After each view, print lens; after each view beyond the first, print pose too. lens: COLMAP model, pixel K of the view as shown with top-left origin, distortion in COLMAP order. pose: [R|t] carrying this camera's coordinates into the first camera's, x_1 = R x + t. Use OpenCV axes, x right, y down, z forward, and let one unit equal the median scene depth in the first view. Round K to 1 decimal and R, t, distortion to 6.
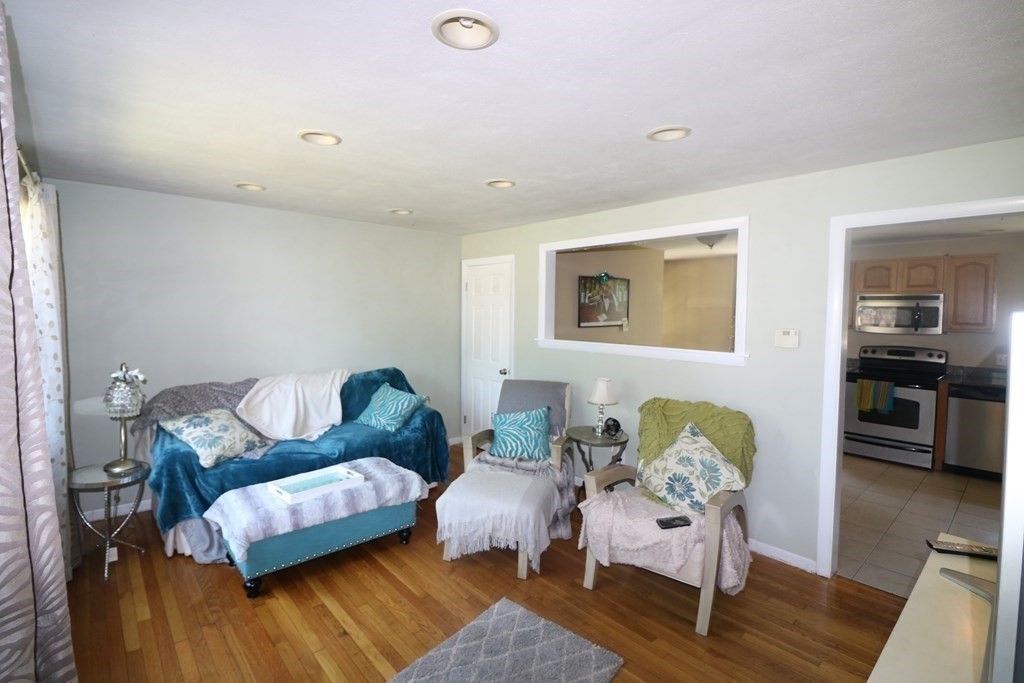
lens RADIAL K [[472.5, 0, 512.0], [0, 472.5, 341.5], [0, 0, 1]] dist [-0.000642, -0.000141]
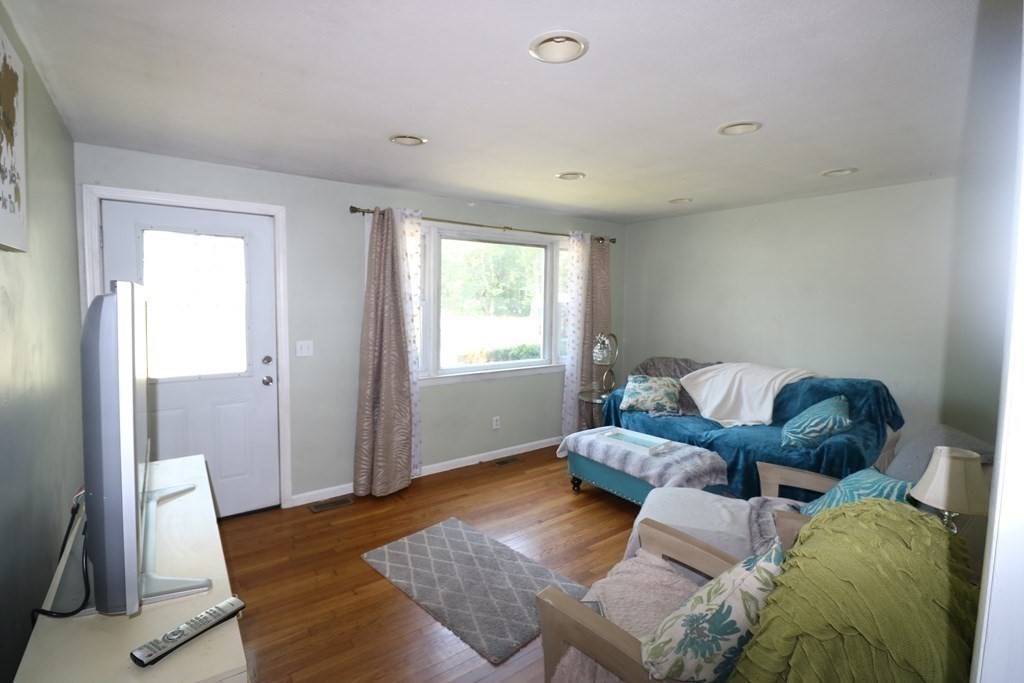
lens RADIAL K [[487.4, 0, 513.3], [0, 487.4, 329.6], [0, 0, 1]] dist [0.000238, -0.000018]
pose [[-0.093538, 0.046138, -0.994546, 0.911073], [-0.075681, 0.995706, 0.053310, -0.033716], [0.992735, 0.080255, -0.089644, 0.825208]]
